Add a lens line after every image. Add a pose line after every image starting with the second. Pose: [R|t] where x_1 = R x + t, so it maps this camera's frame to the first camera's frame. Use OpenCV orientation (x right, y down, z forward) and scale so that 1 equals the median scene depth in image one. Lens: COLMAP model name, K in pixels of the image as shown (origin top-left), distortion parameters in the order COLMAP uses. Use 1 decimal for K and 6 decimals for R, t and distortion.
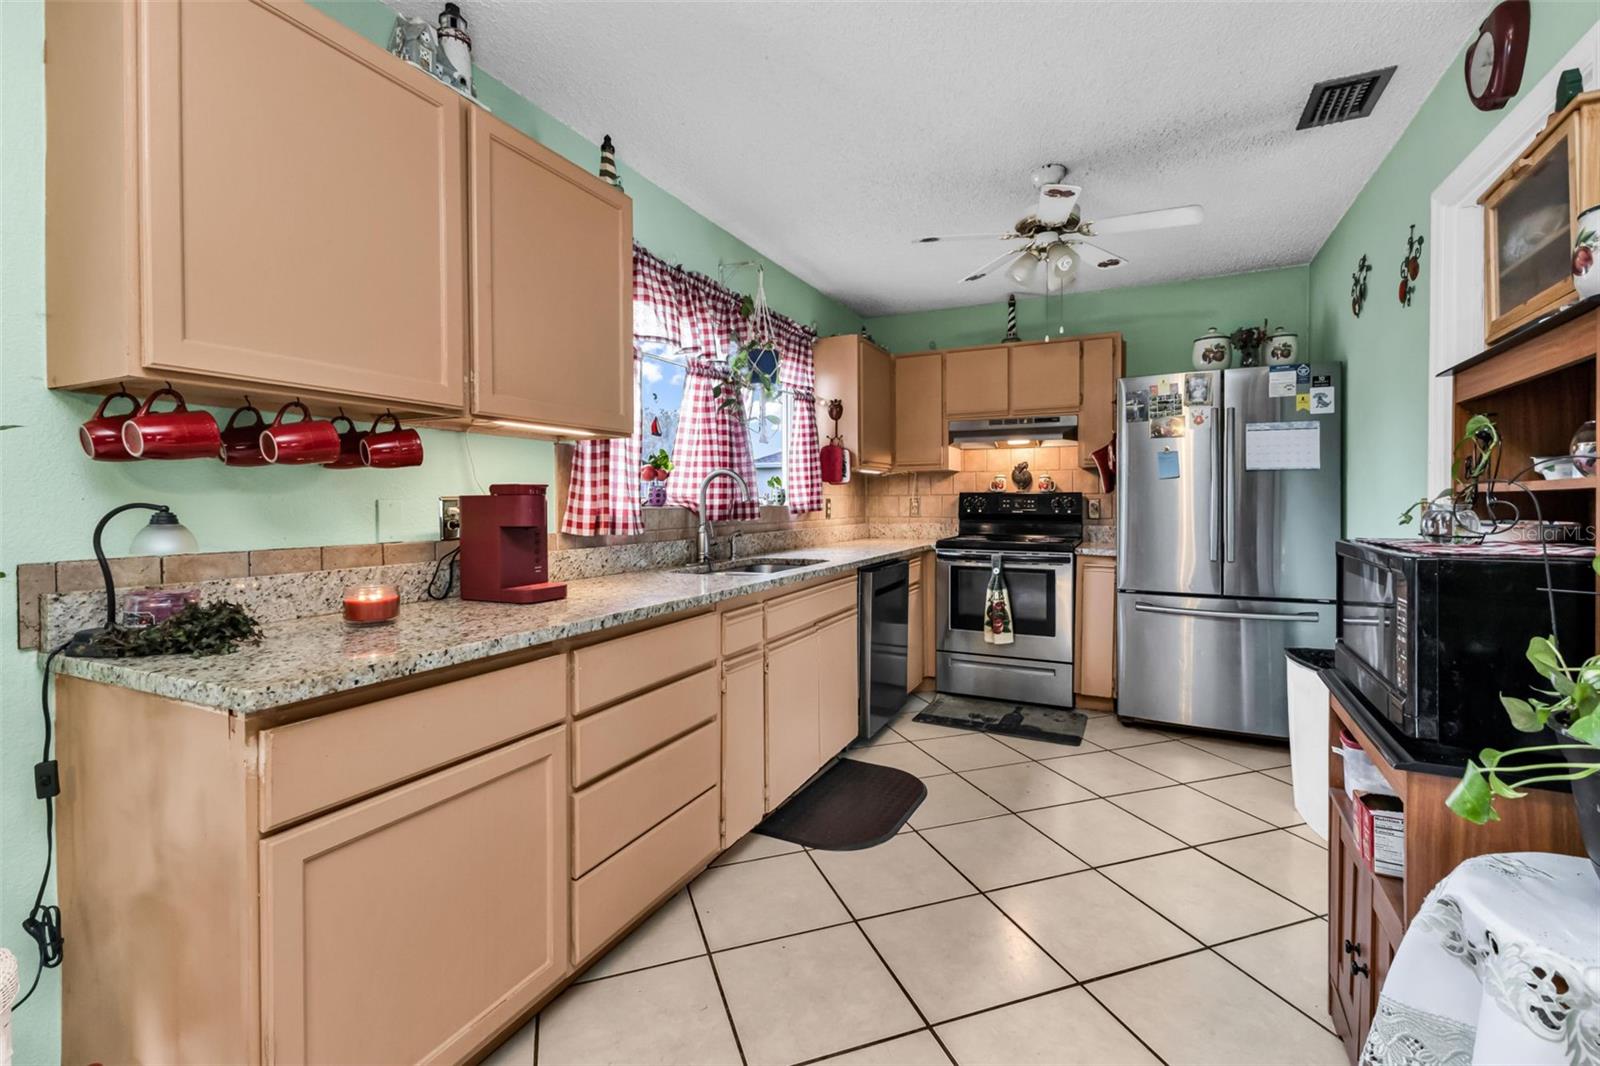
lens RADIAL K [[697.8, 0, 797.3], [0, 697.8, 505.9], [0, 0, 1]] dist [0.008194, -0.000030]
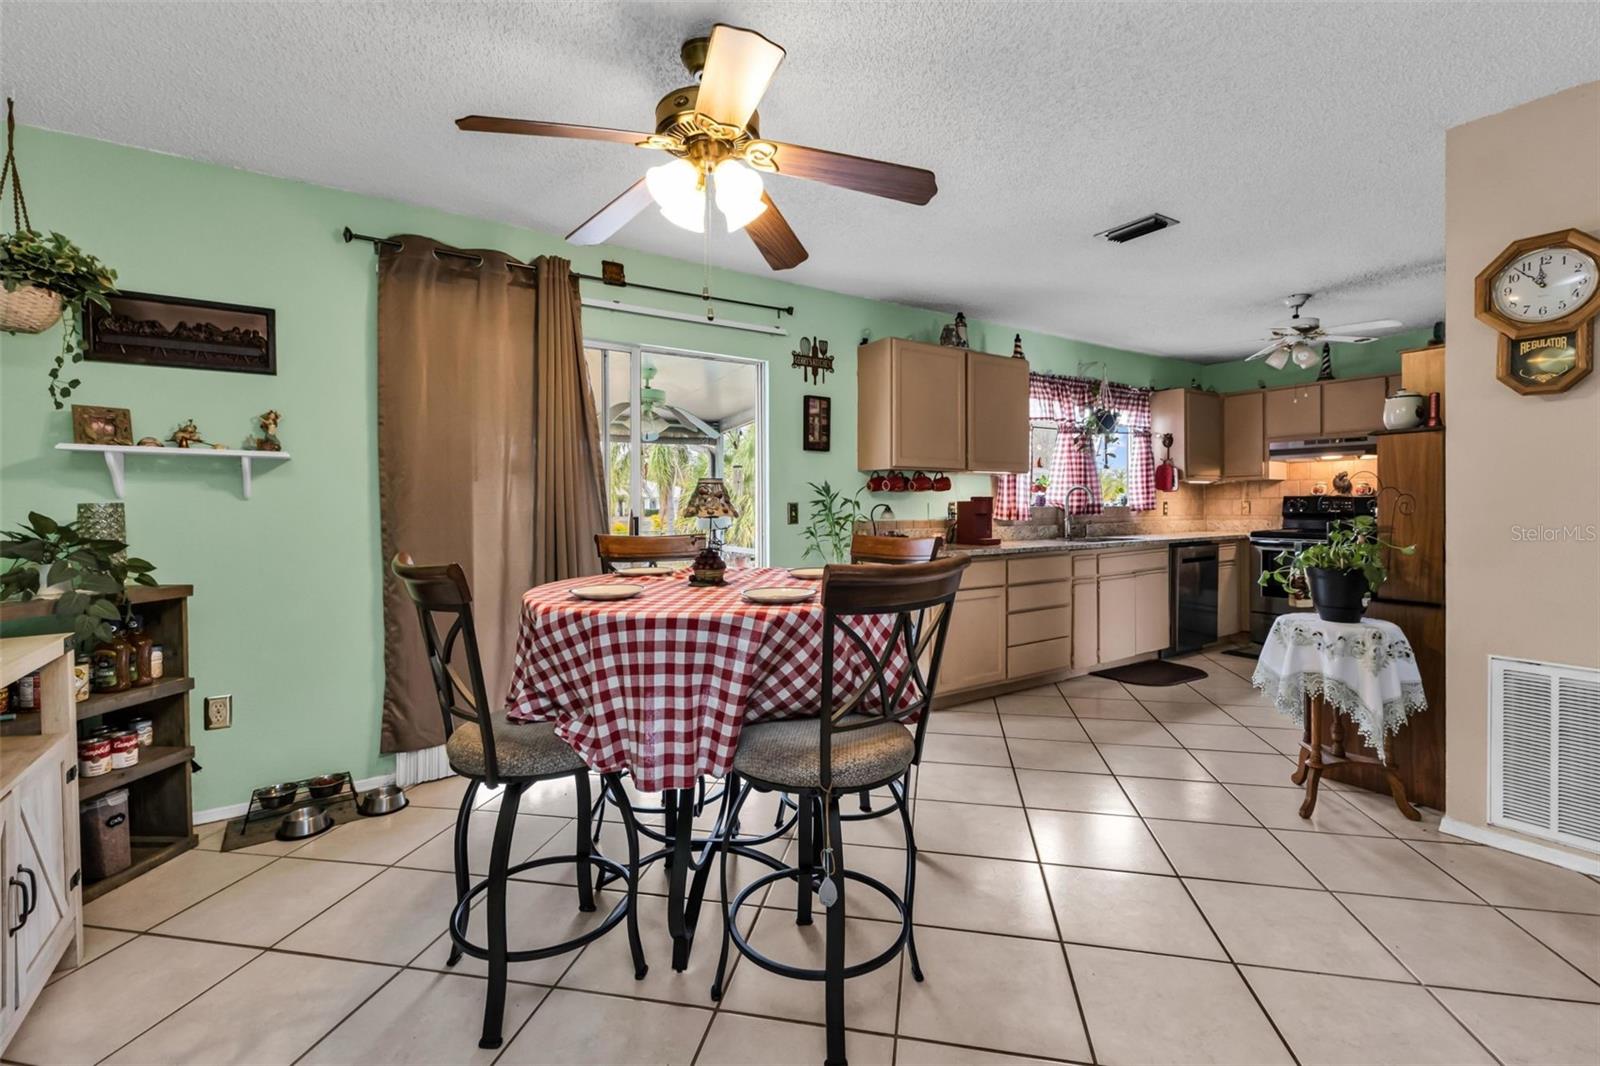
lens RADIAL K [[697.8, 0, 788.5], [0, 697.8, 512.2], [0, 0, 1]] dist [0.008194, -0.000030]
pose [[0.859437, 0.004468, -0.511222, 0.162659], [-0.001692, 0.999981, 0.005895, 0.006414], [0.511239, -0.004201, 0.859429, -0.877964]]
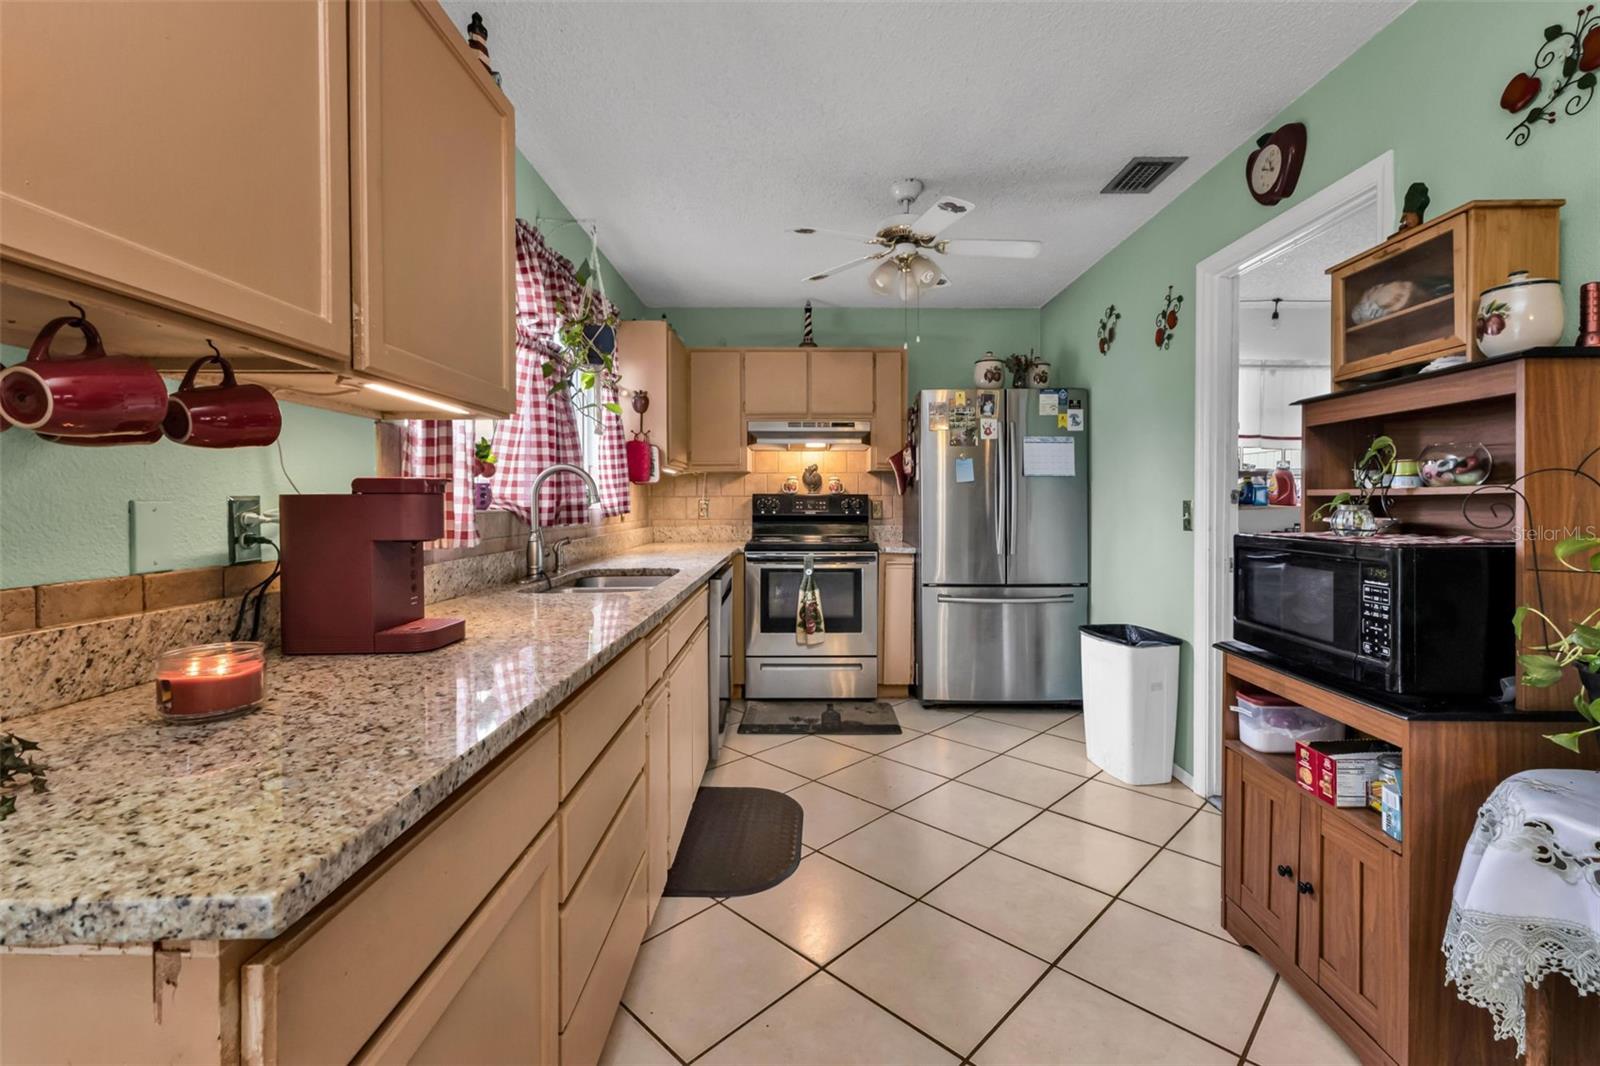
lens RADIAL K [[697.8, 0, 811.3], [0, 697.8, 505.4], [0, 0, 1]] dist [0.008194, -0.000030]
pose [[0.892106, -0.002083, 0.451822, -0.211119], [0.003488, 0.999991, -0.002277, -0.000890], [-0.451813, 0.003607, 0.892105, 0.124764]]
